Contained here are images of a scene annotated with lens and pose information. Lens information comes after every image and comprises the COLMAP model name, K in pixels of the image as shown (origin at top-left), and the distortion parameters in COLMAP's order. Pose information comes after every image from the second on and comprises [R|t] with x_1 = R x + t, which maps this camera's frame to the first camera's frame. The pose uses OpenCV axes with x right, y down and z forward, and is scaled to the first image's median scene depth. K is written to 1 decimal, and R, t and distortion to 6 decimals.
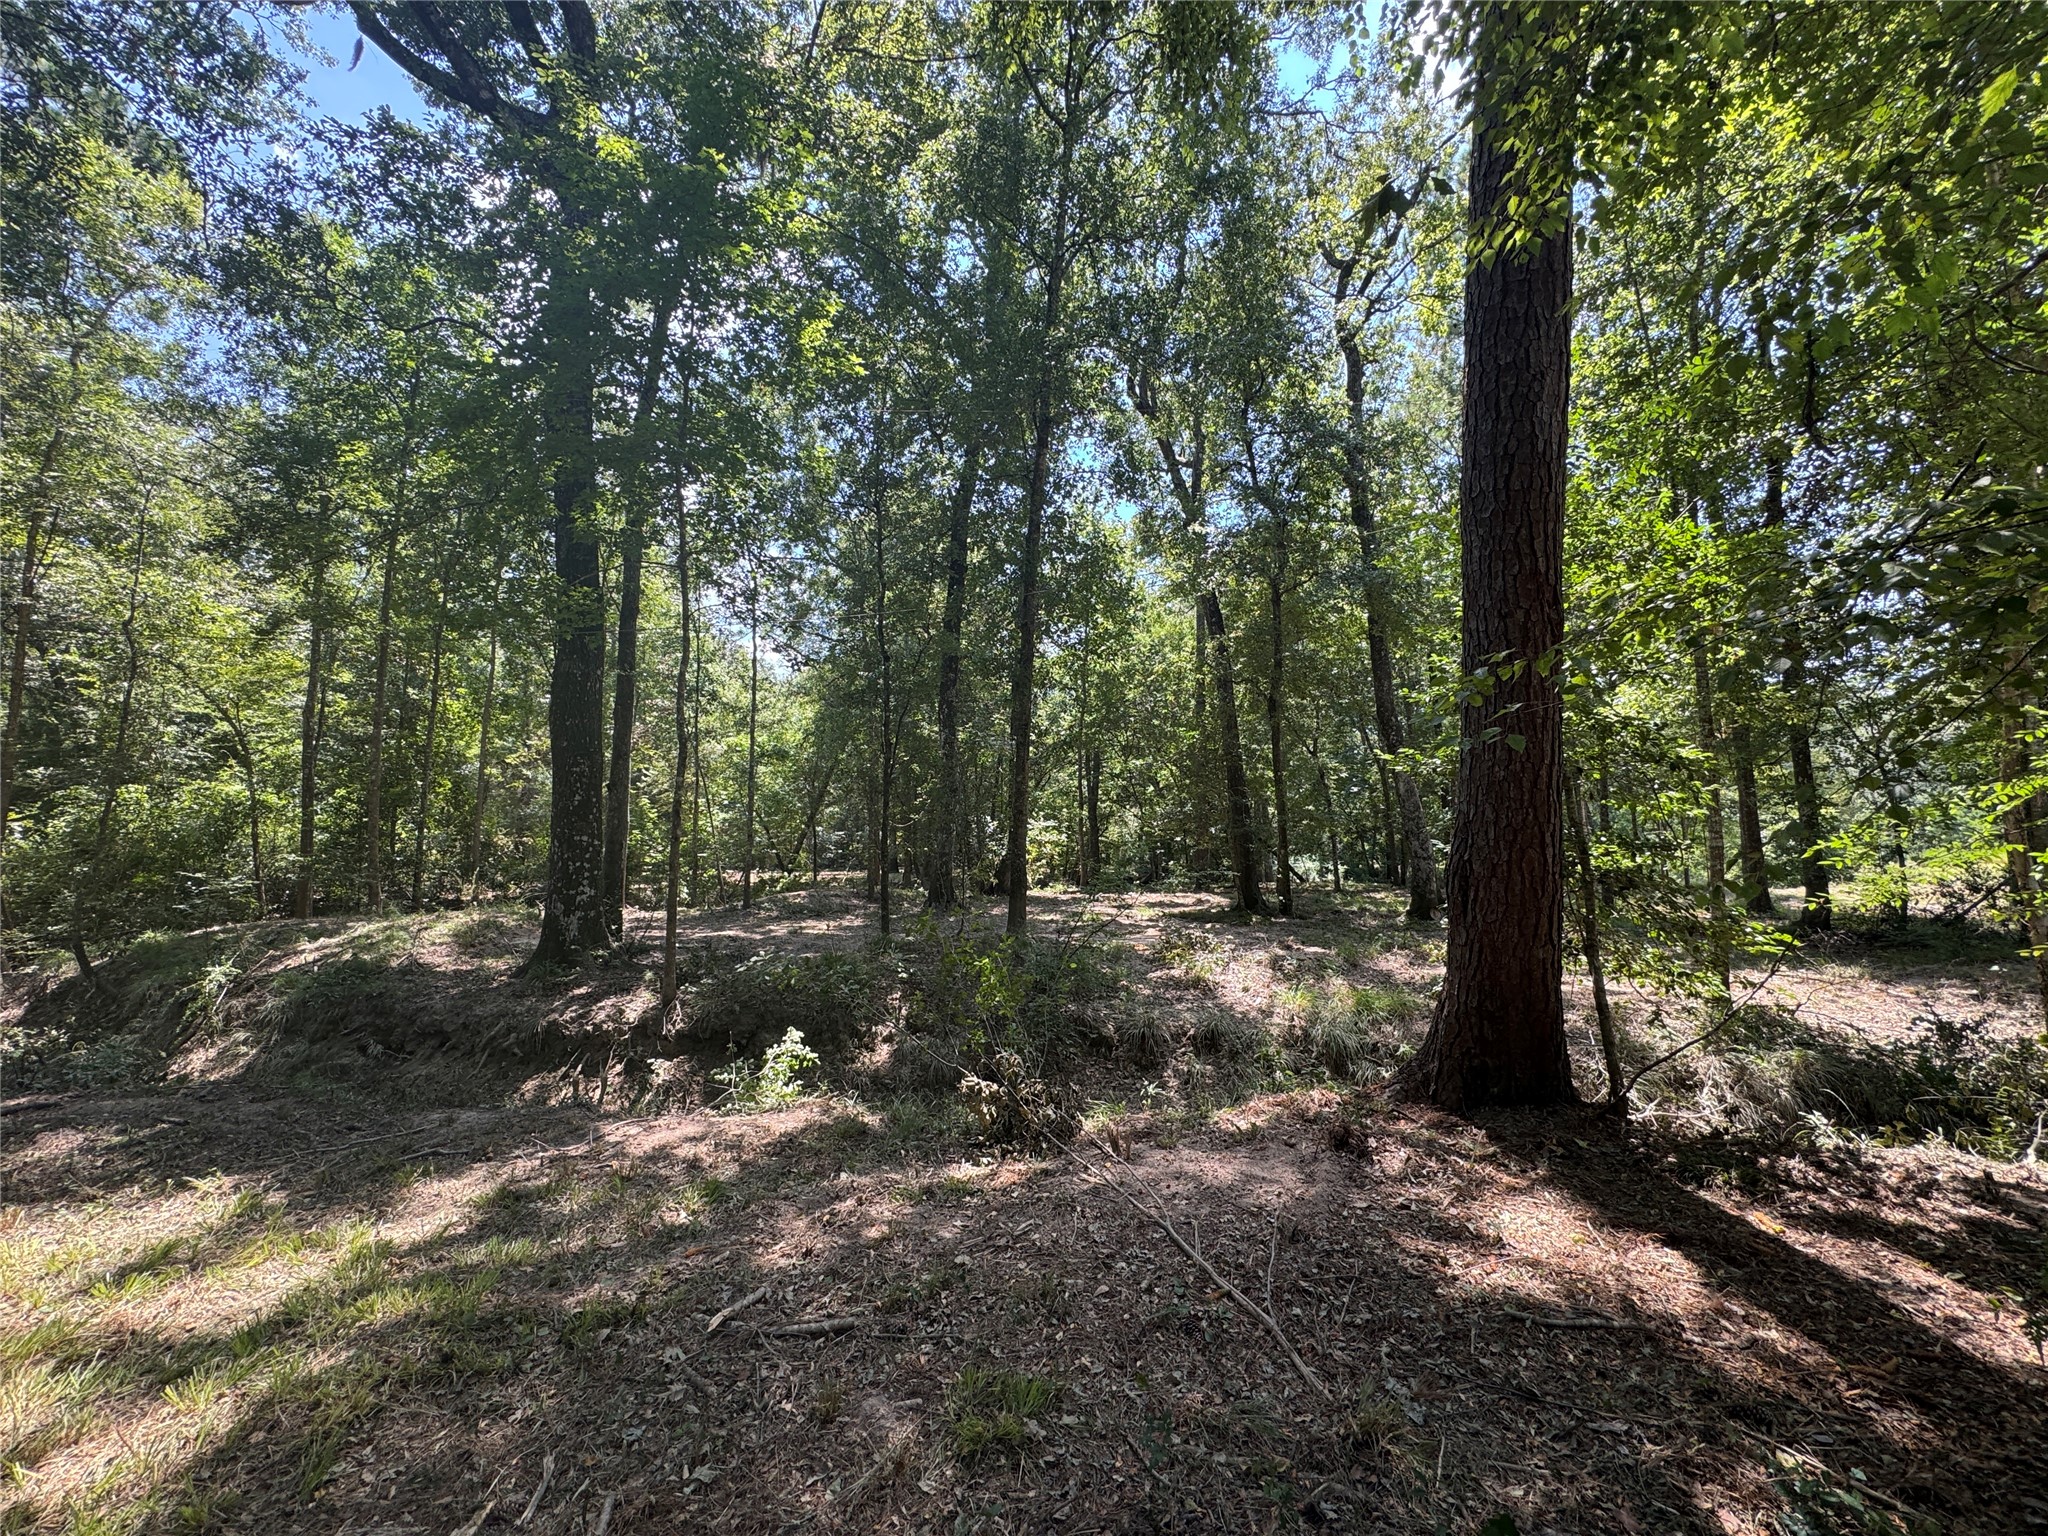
lens RADIAL K [[815.5, 0, 1024.8], [0, 815.5, 767.9], [0, 0, 1]] dist [-0.000388, 0.000082]
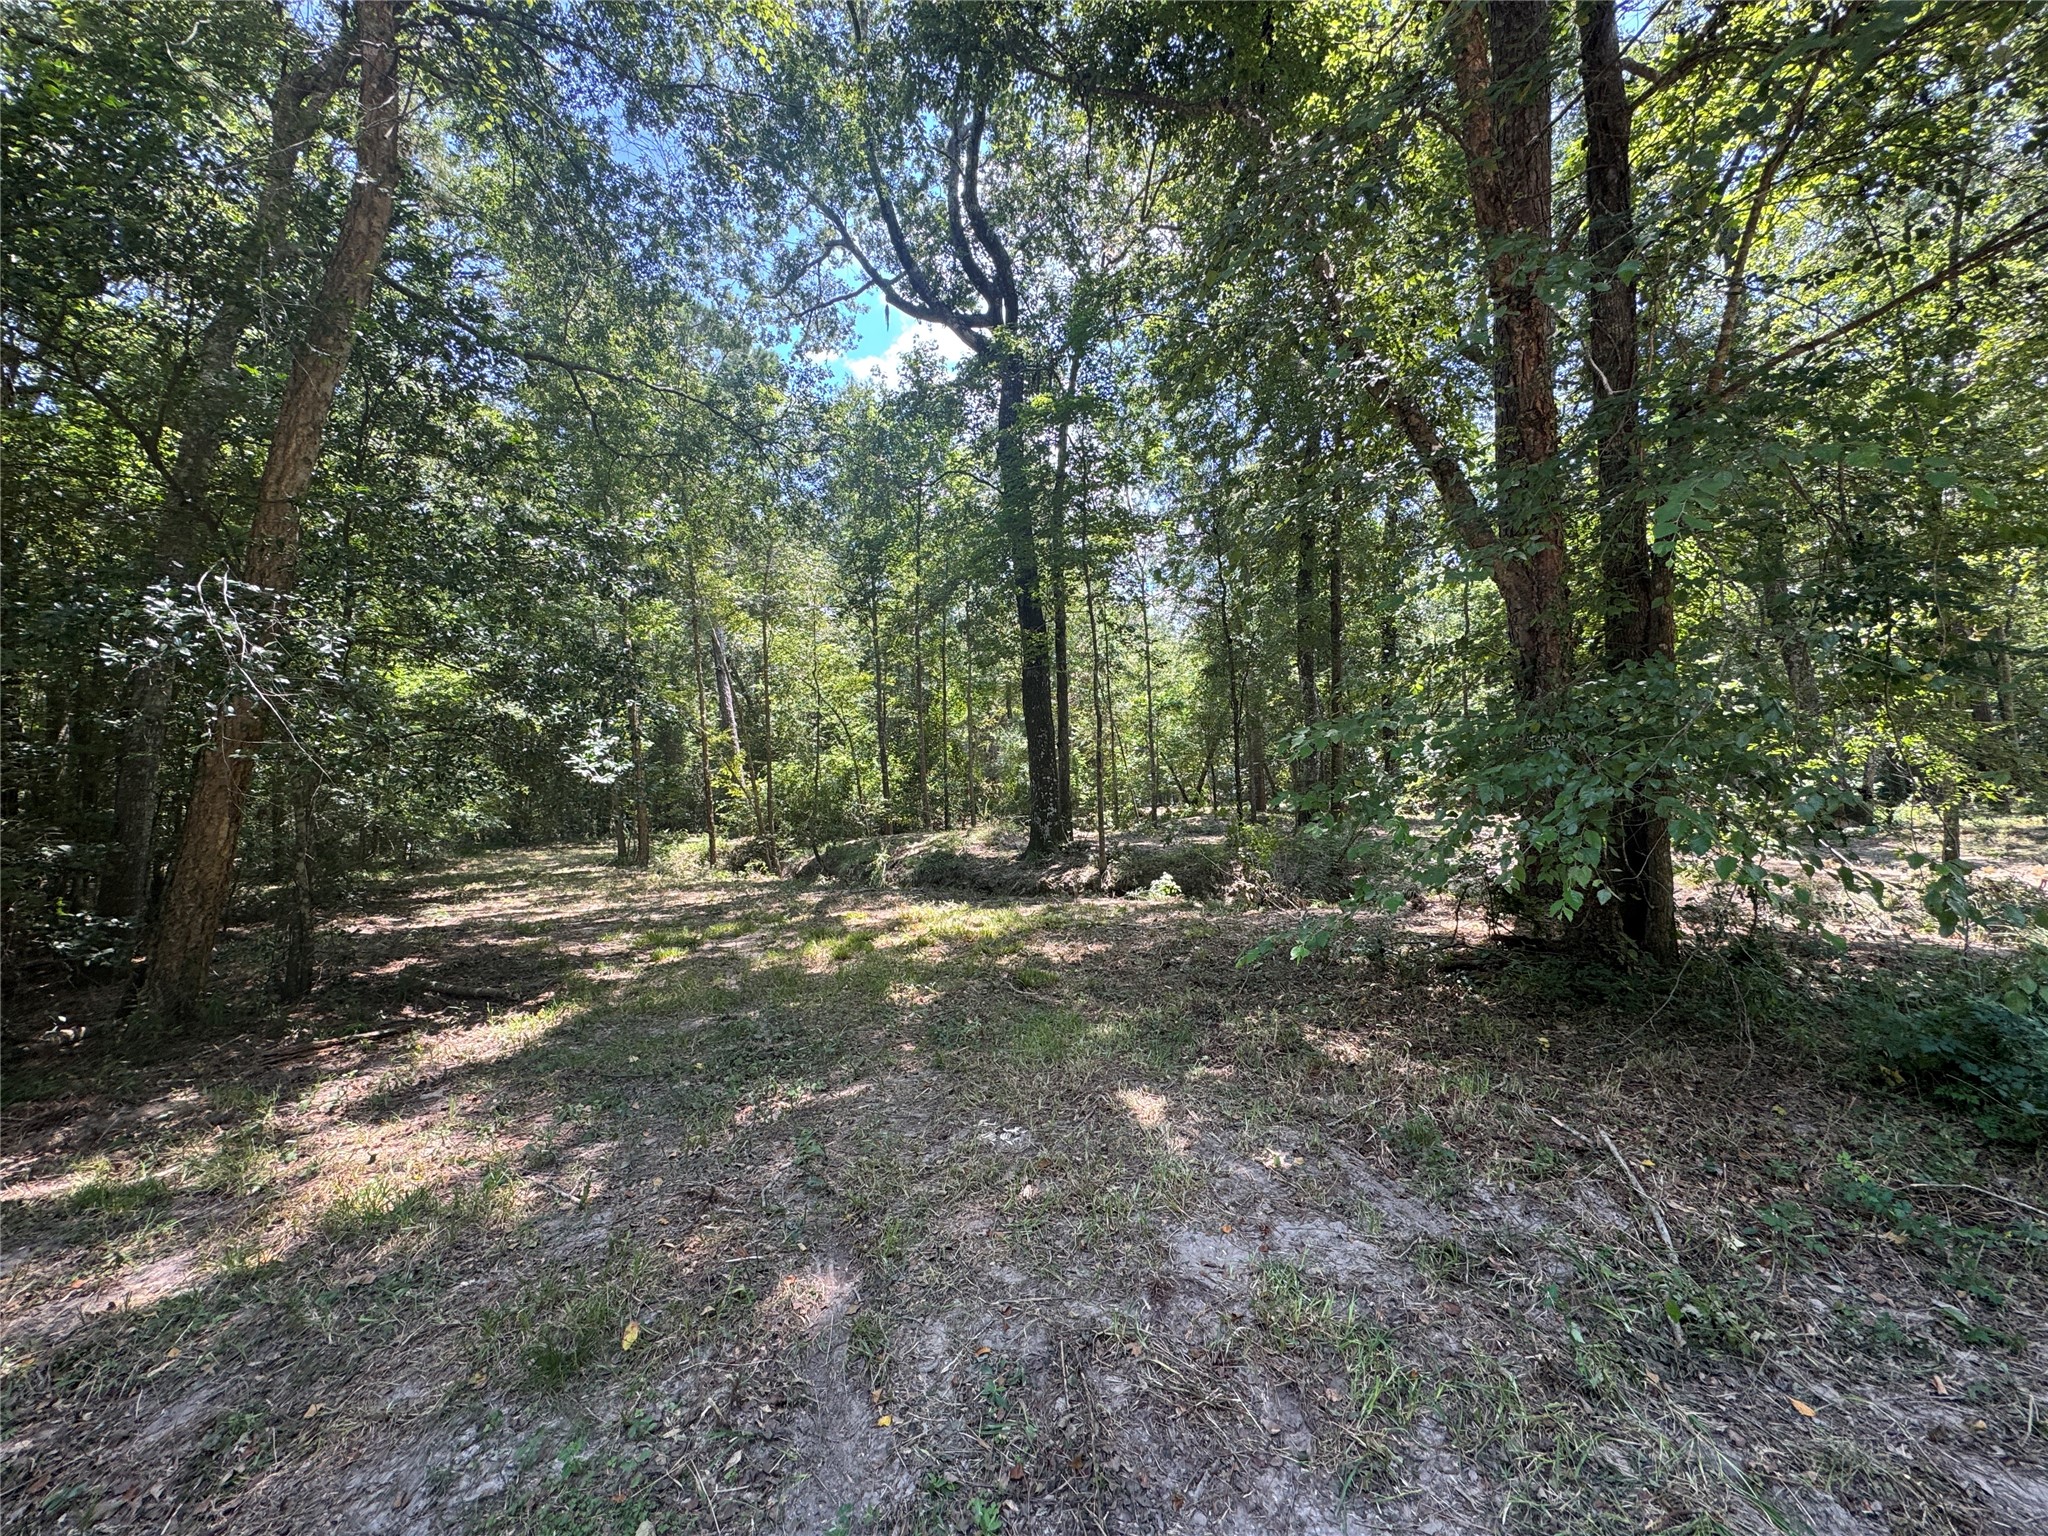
lens RADIAL K [[815.5, 0, 1024.8], [0, 815.5, 767.9], [0, 0, 1]] dist [-0.000388, 0.000082]
pose [[0.878395, -0.047335, -0.475586, 0.102300], [0.082849, 0.995099, 0.053978, -0.013349], [0.470700, -0.086815, 0.878012, -0.237055]]
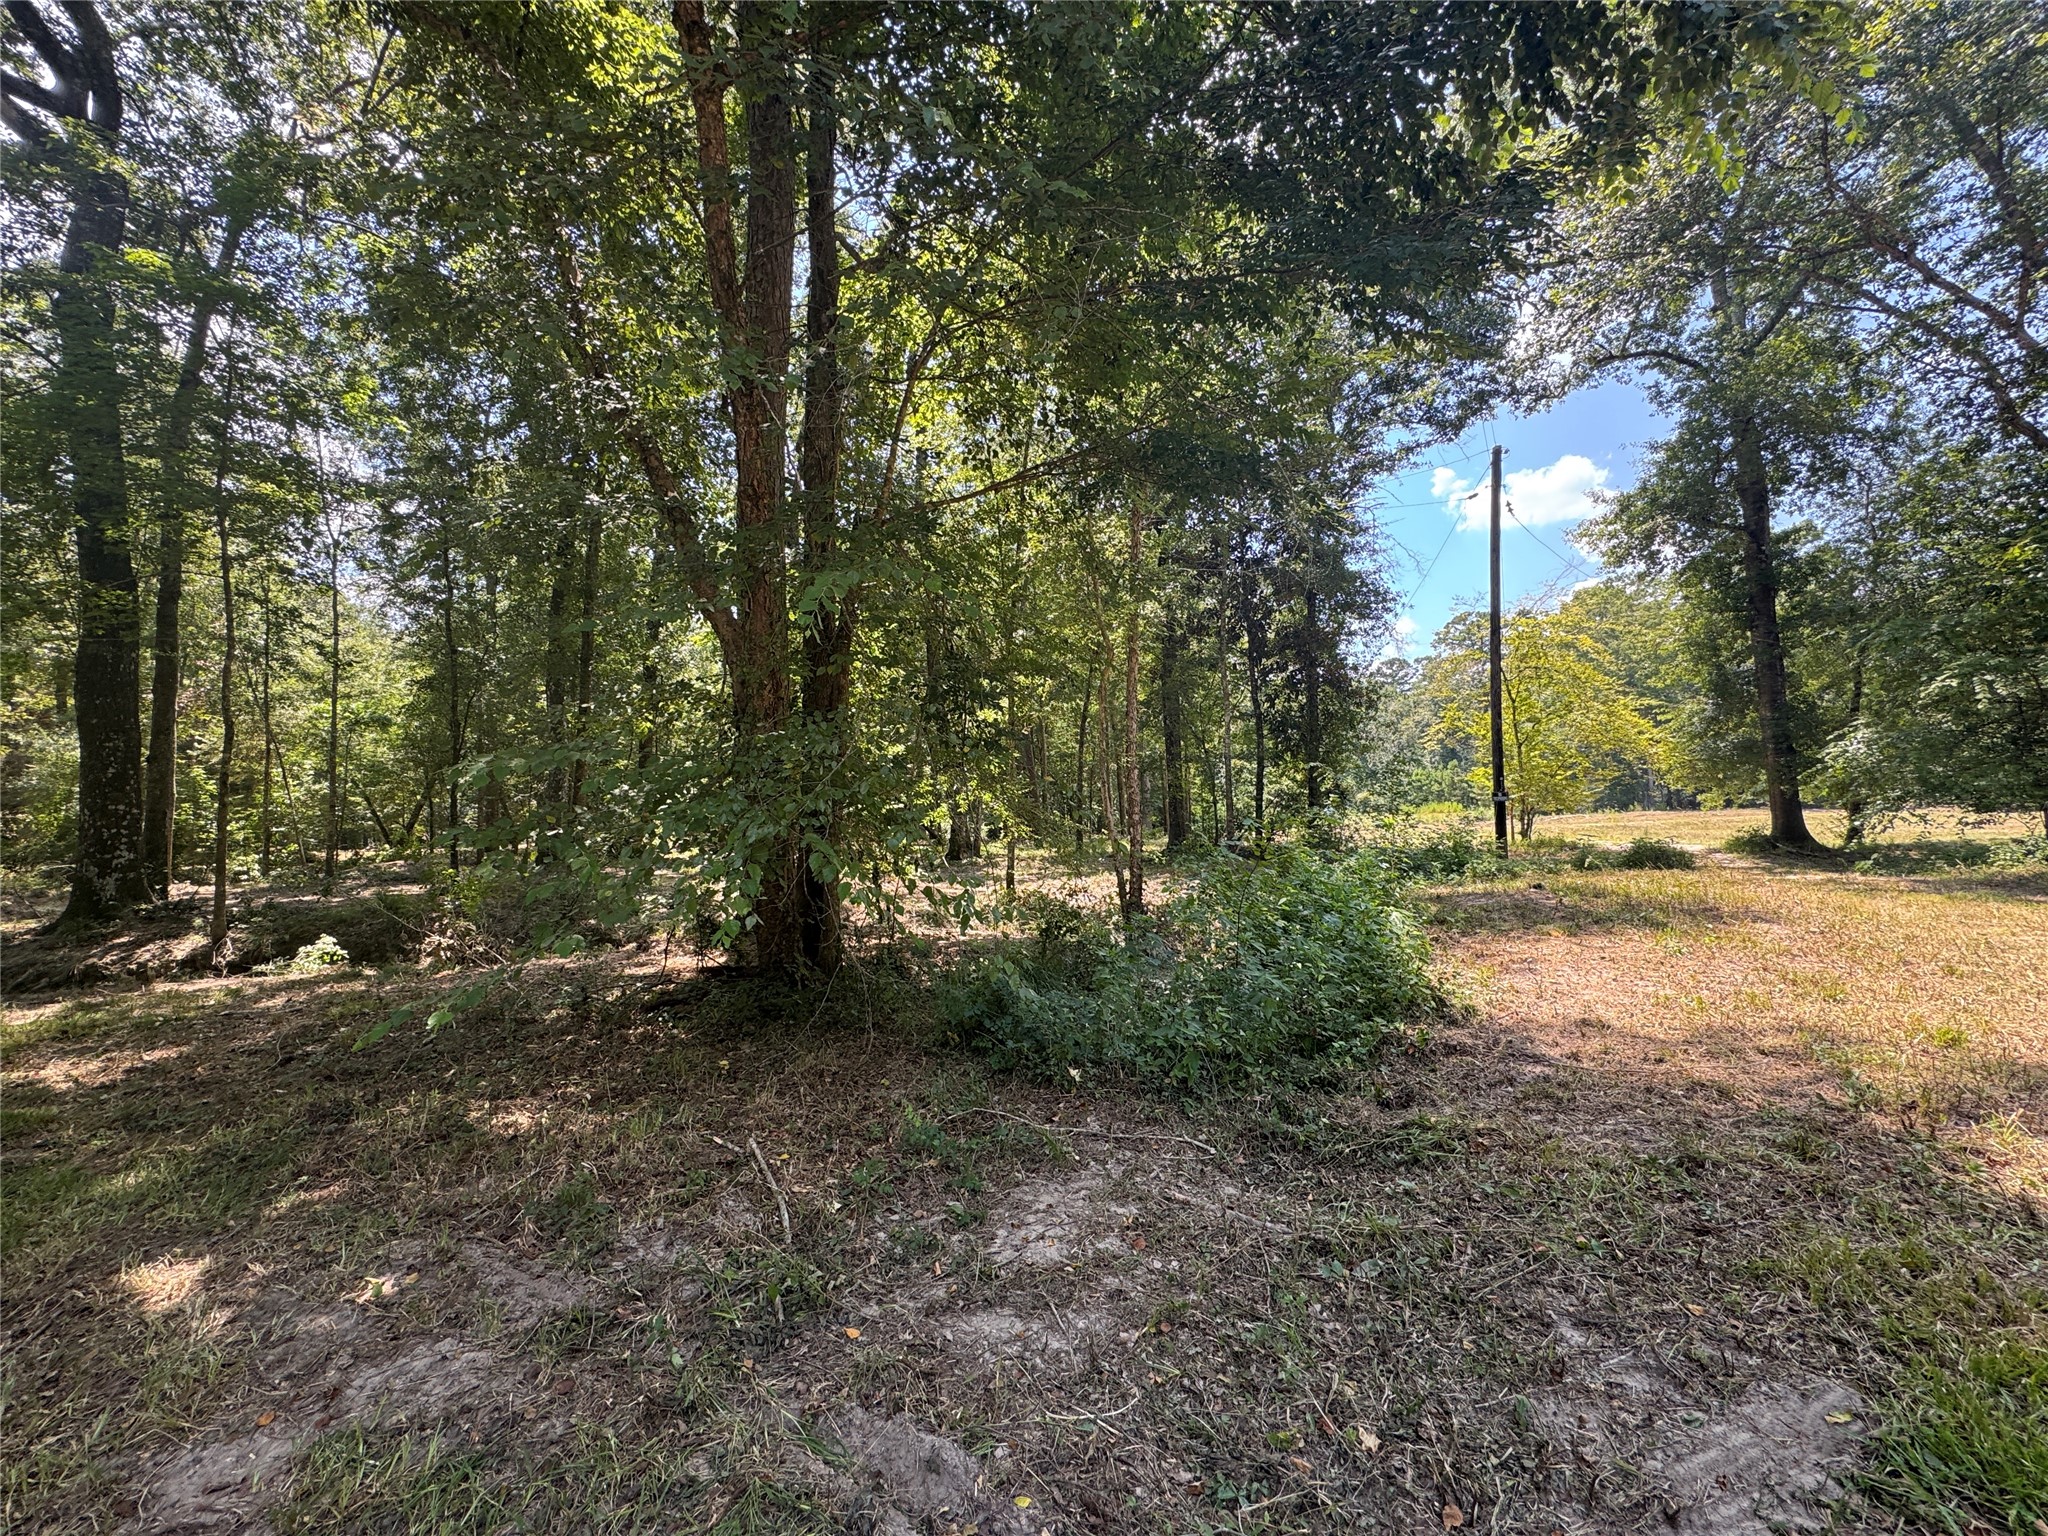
lens RADIAL K [[815.5, 0, 1024.8], [0, 815.5, 767.9], [0, 0, 1]] dist [-0.000388, 0.000082]
pose [[0.938272, -0.001497, 0.345894, 0.115442], [-0.012177, 0.999228, 0.037355, -0.011770], [-0.345683, -0.039262, 0.937530, -0.232082]]
